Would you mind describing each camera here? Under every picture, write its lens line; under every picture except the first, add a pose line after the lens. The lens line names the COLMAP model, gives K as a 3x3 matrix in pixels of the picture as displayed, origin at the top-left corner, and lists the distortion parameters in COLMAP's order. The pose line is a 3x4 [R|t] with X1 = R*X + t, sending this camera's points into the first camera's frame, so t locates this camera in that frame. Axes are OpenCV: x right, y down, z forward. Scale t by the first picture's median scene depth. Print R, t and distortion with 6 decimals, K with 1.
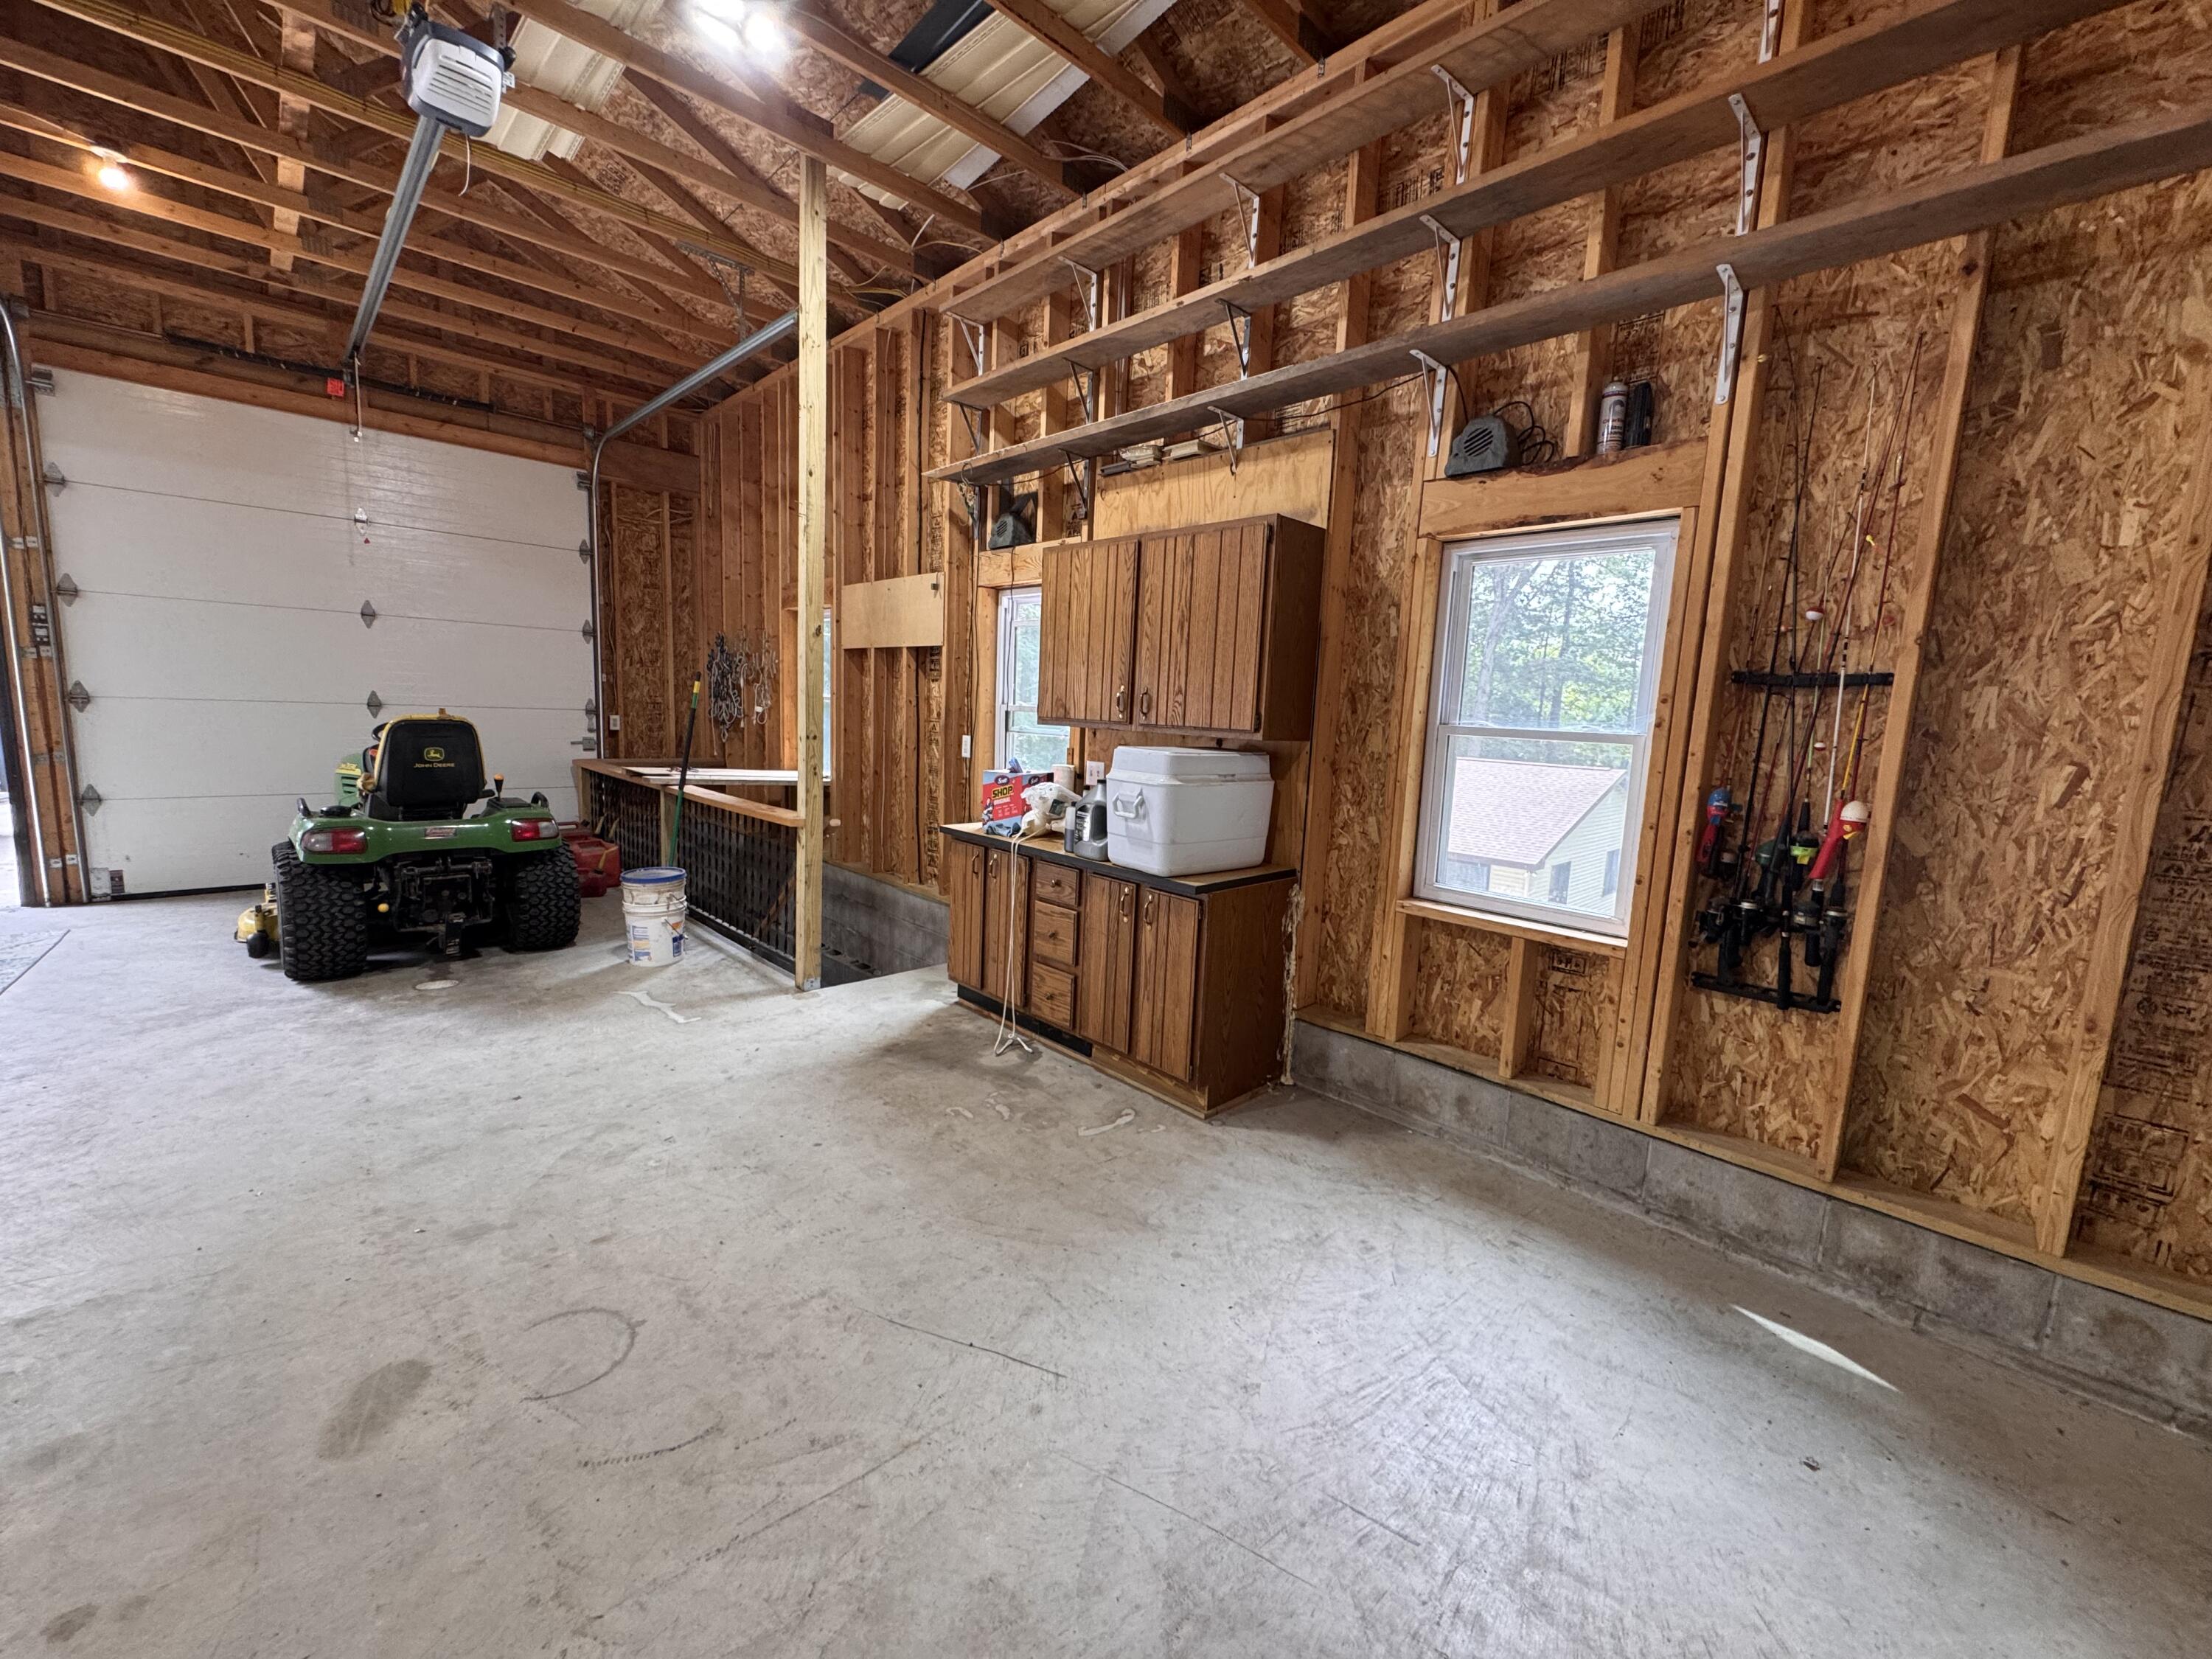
lens RADIAL K [[884.2, 0, 1102.7], [0, 884.2, 829.5], [0, 0, 1]] dist [0.001357, 0.000200]
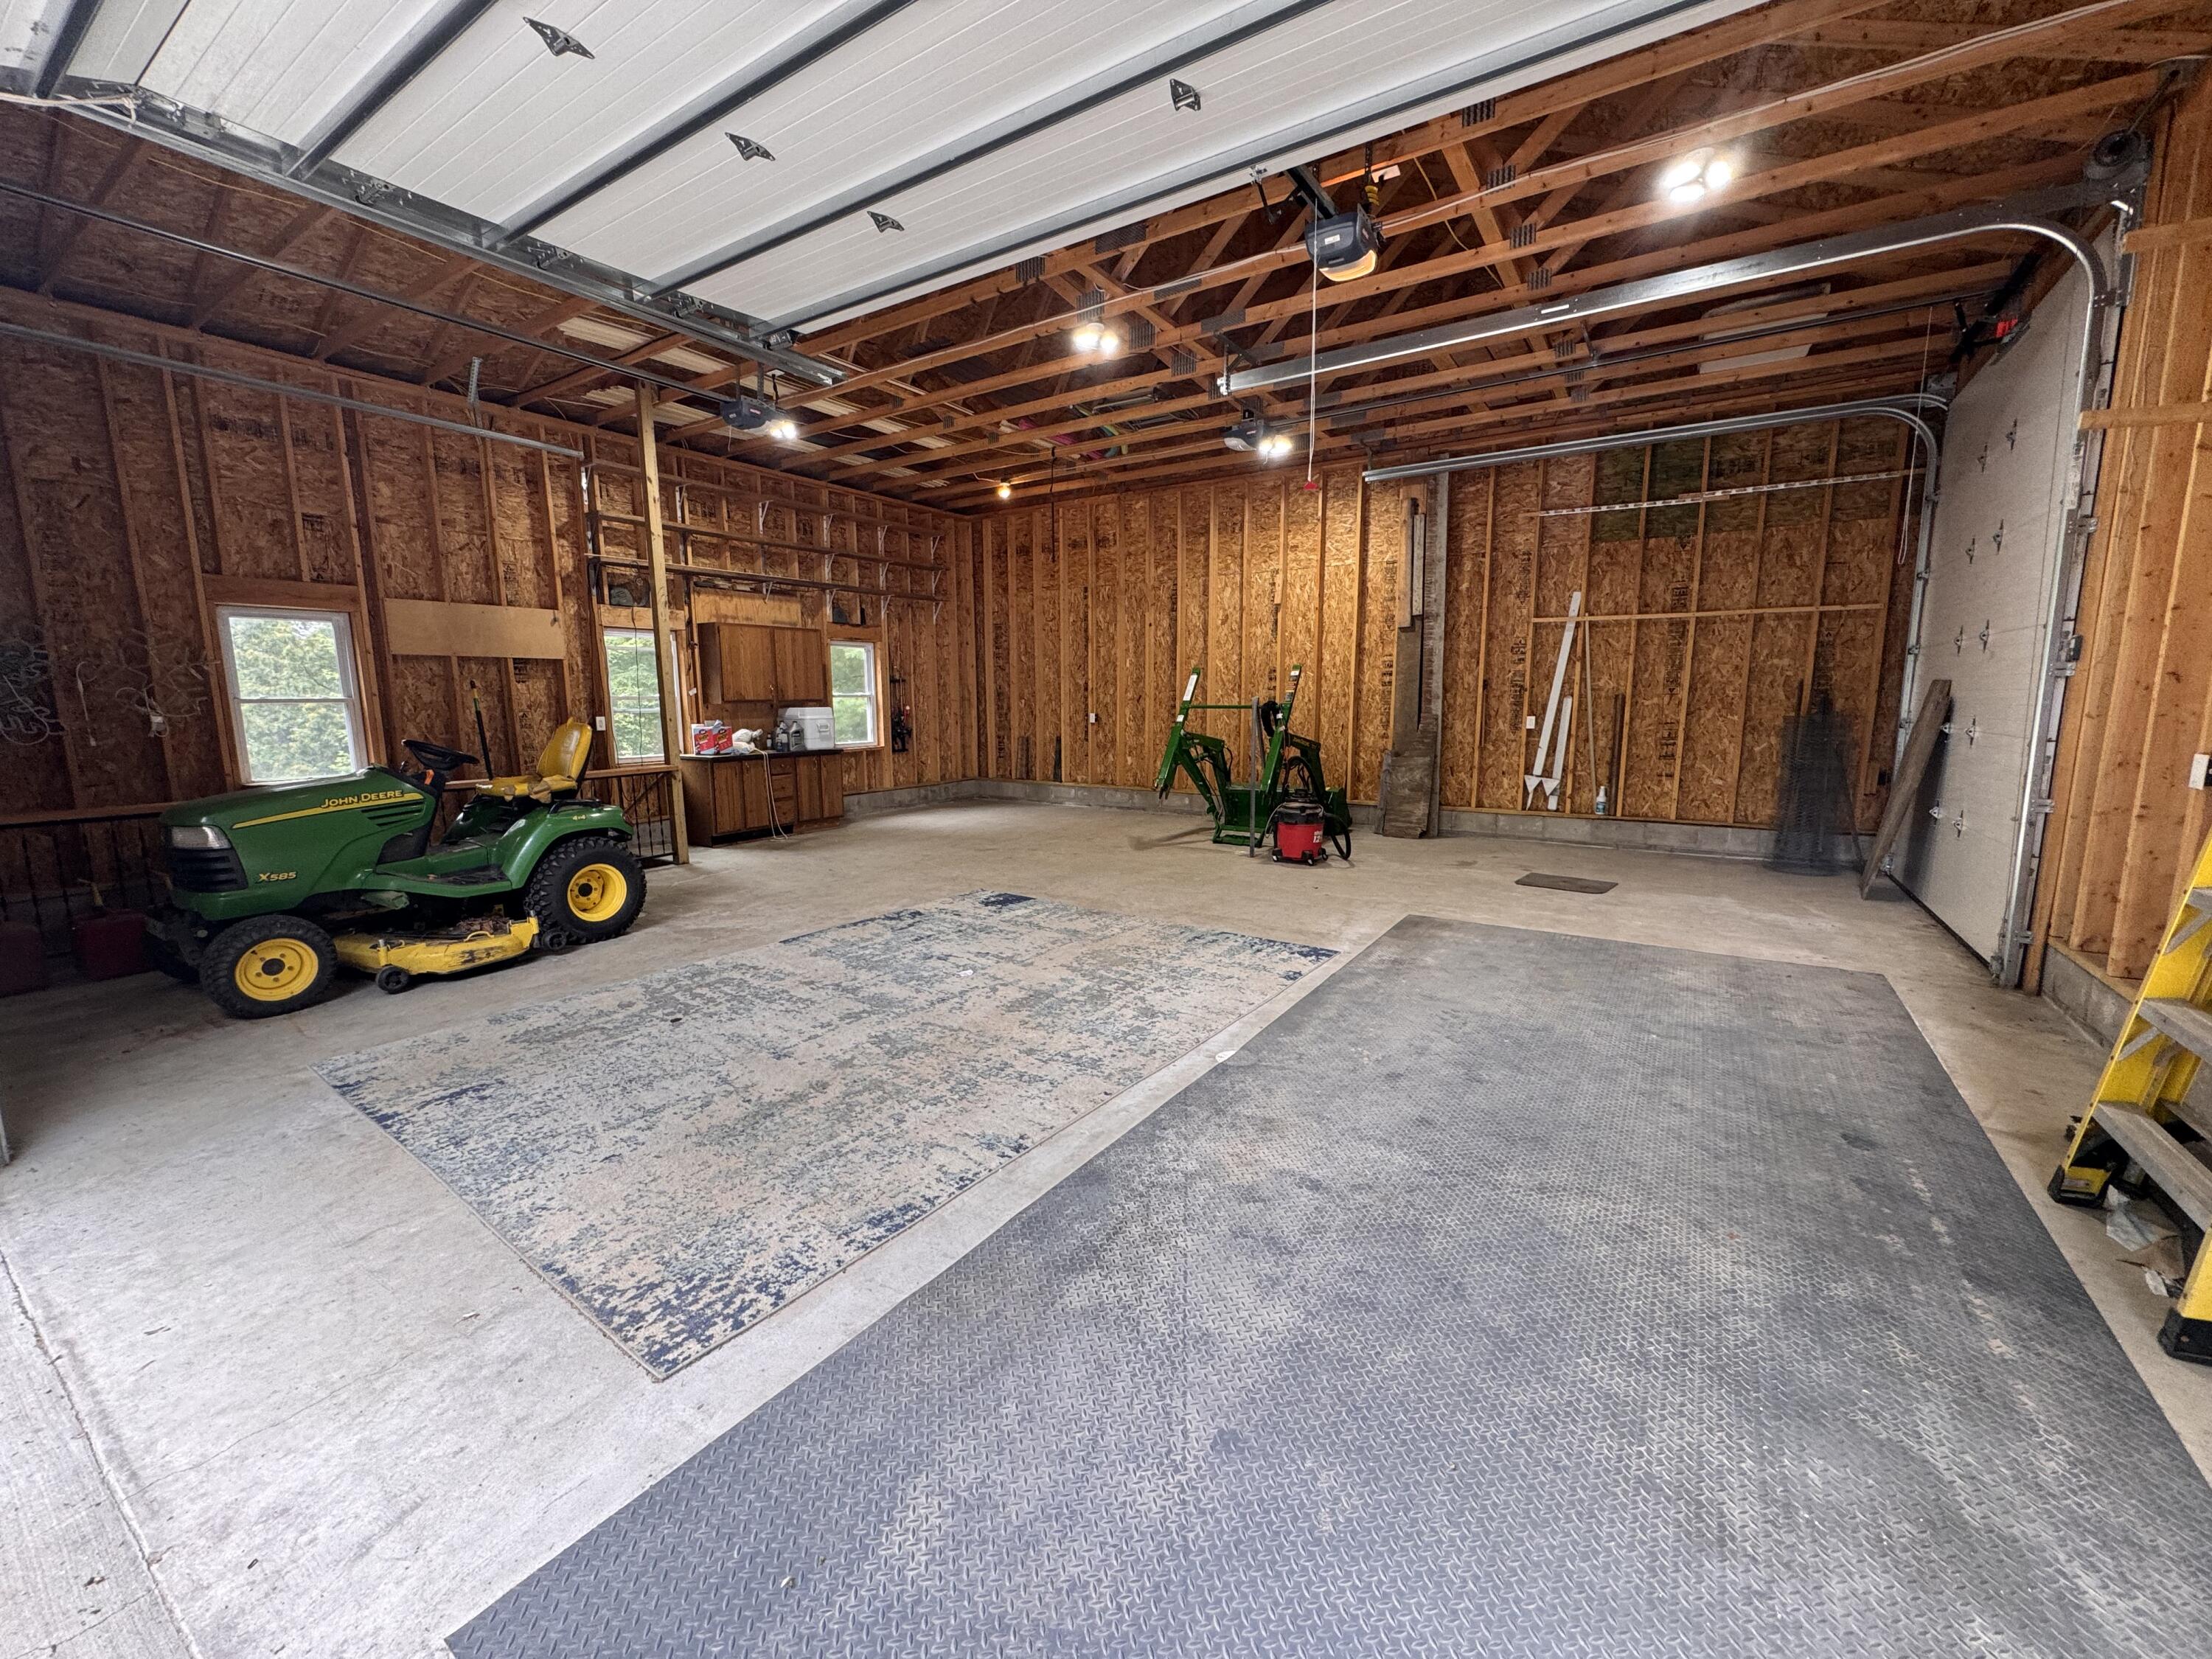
lens RADIAL K [[884.2, 0, 1101.8], [0, 884.2, 827.4], [0, 0, 1]] dist [0.001357, 0.000200]
pose [[-0.232272, -0.183863, 0.955115, -2.835603], [0.126978, 0.967835, 0.217191, -0.212680], [-0.964327, 0.171726, -0.201454, 0.706107]]
